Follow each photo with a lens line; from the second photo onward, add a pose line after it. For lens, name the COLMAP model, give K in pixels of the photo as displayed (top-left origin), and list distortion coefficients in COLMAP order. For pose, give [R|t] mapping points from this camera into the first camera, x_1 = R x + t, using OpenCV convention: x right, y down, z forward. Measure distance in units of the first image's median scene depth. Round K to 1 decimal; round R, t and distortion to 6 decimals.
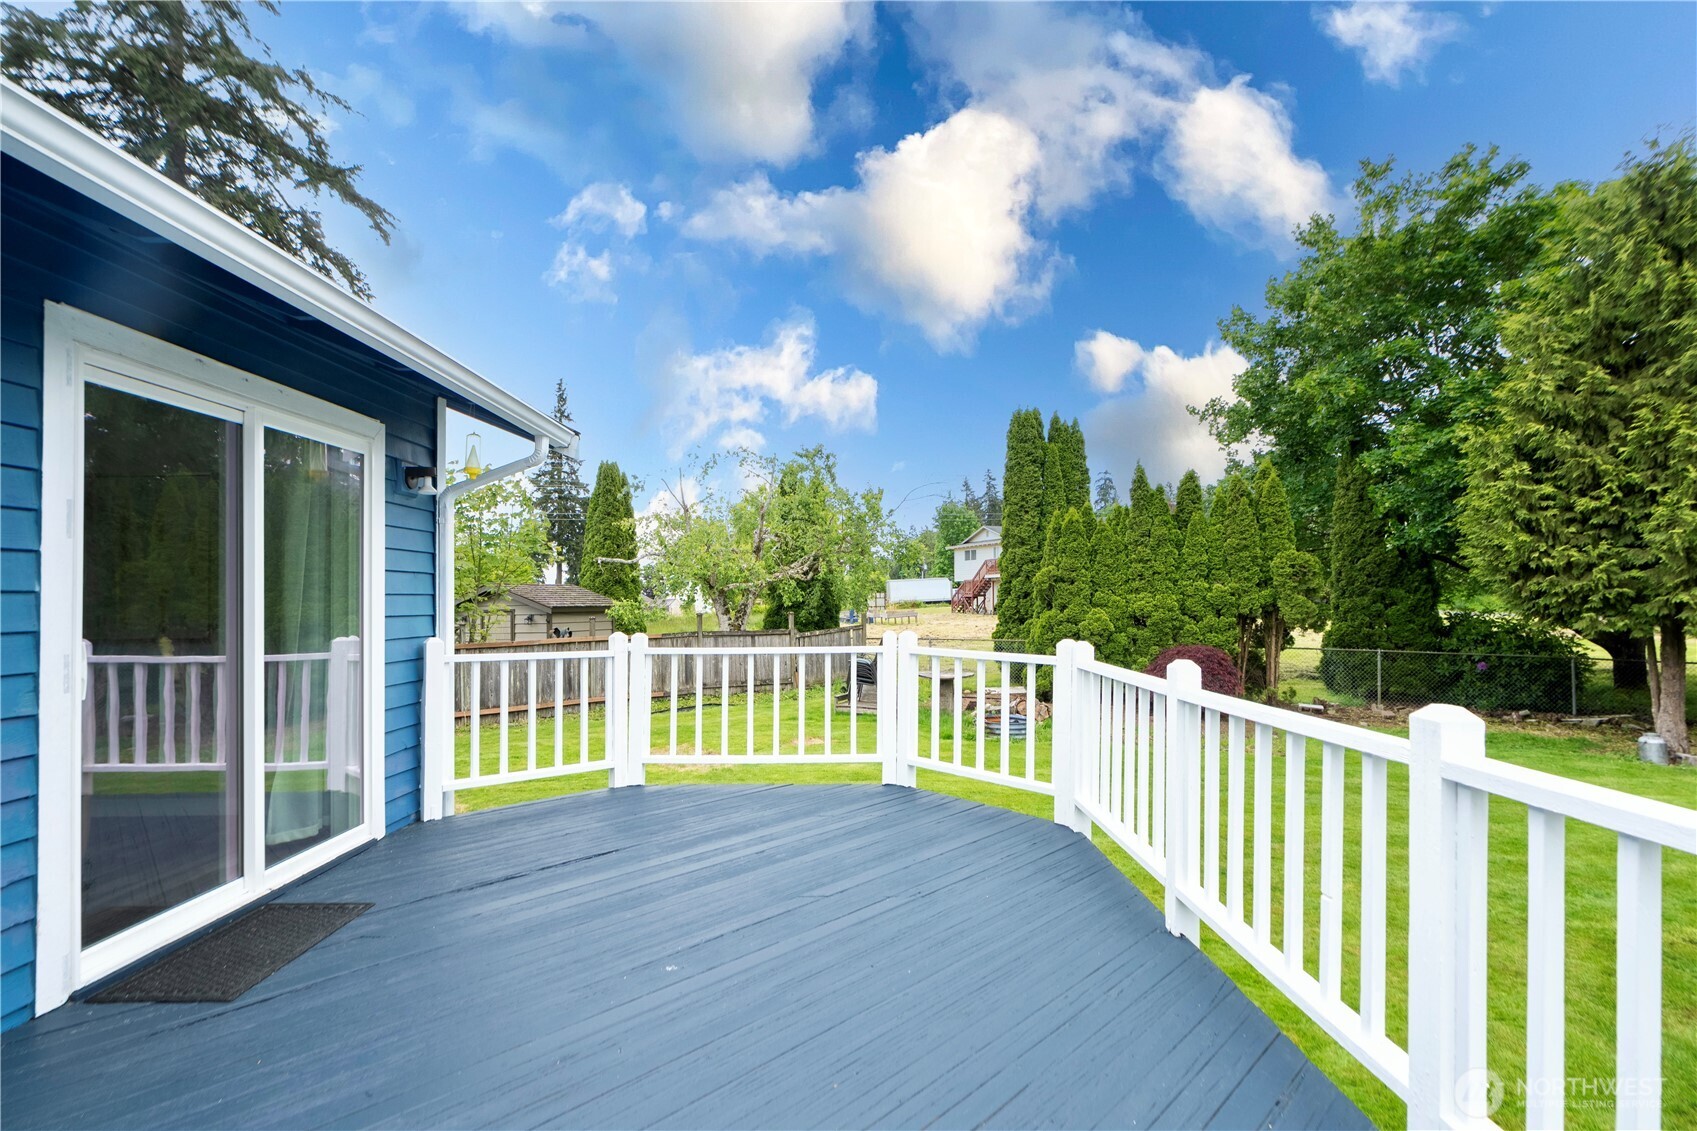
lens RADIAL K [[766.2, 0, 848.6], [0, 766.2, 587.0], [0, 0, 1]] dist [0.000708, 0.000768]
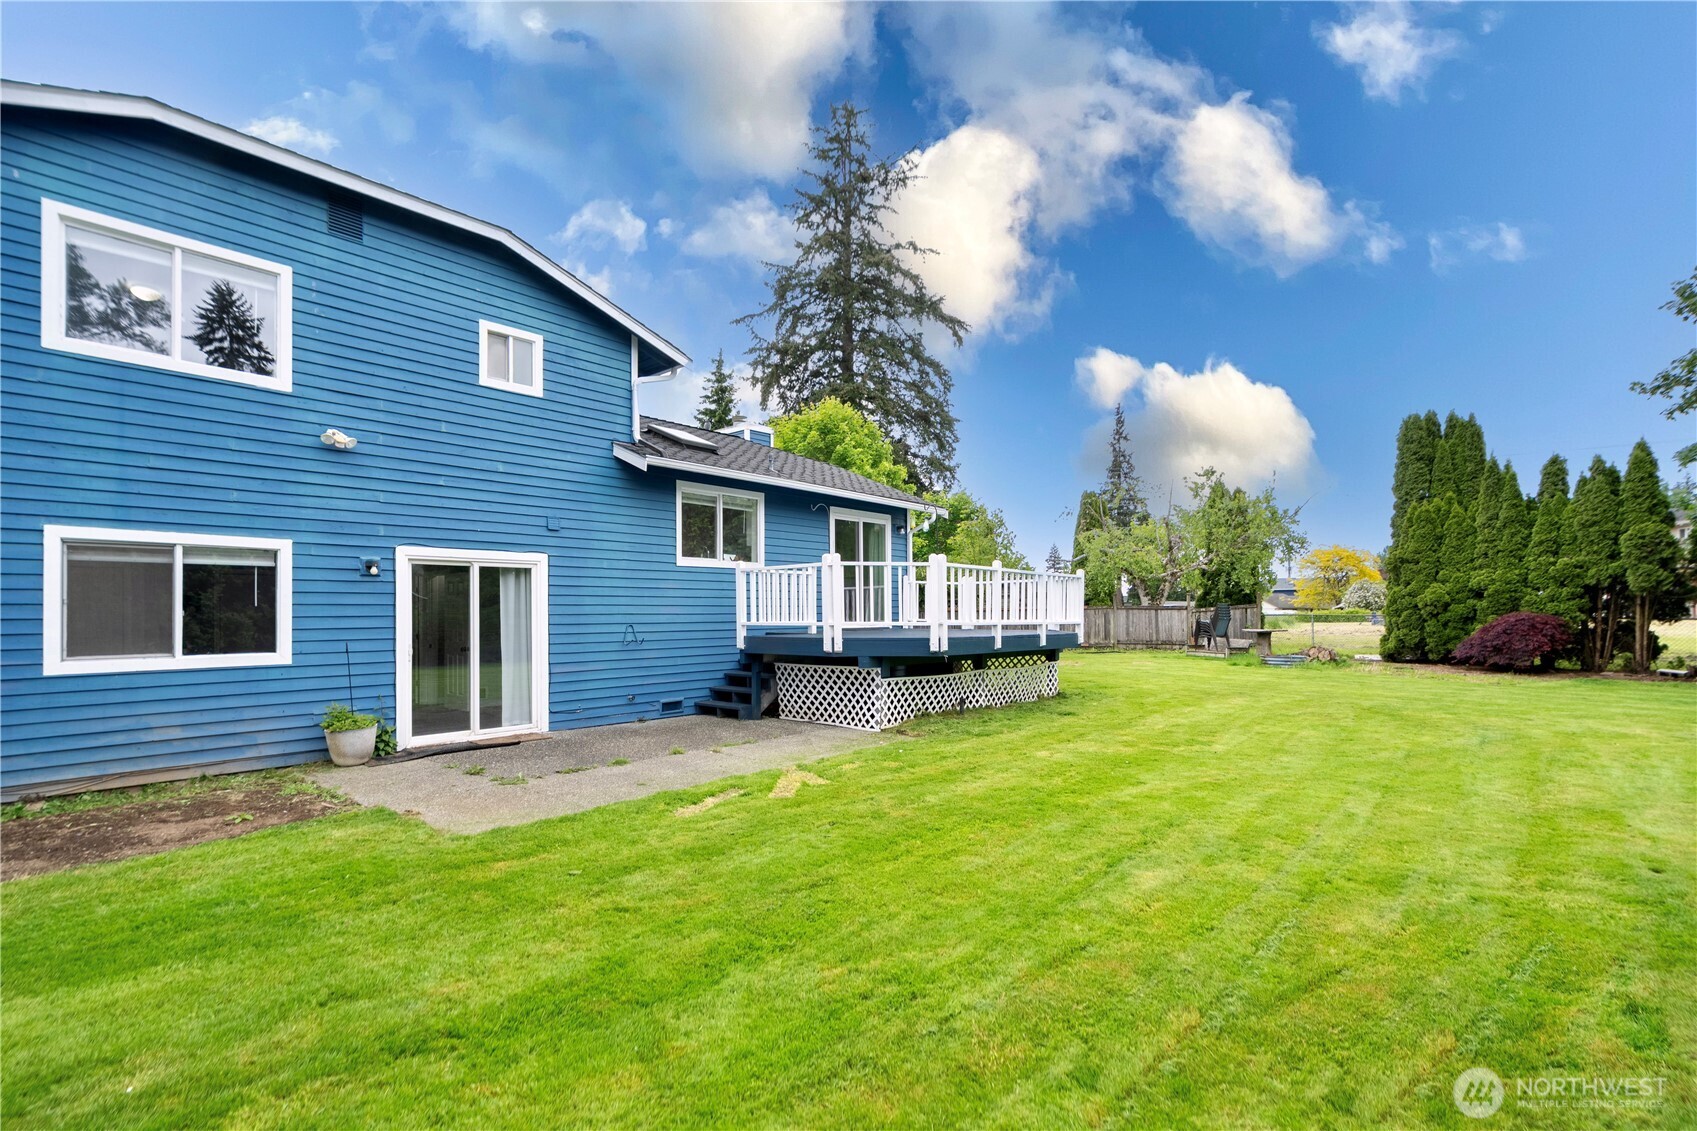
lens RADIAL K [[766.2, 0, 848.6], [0, 766.2, 587.0], [0, 0, 1]] dist [0.000708, 0.000768]
pose [[0.751232, -0.018175, -0.659788, 0.336450], [0.005780, 0.999764, -0.020959, 0.041774], [0.660013, 0.011932, 0.751160, -0.382289]]
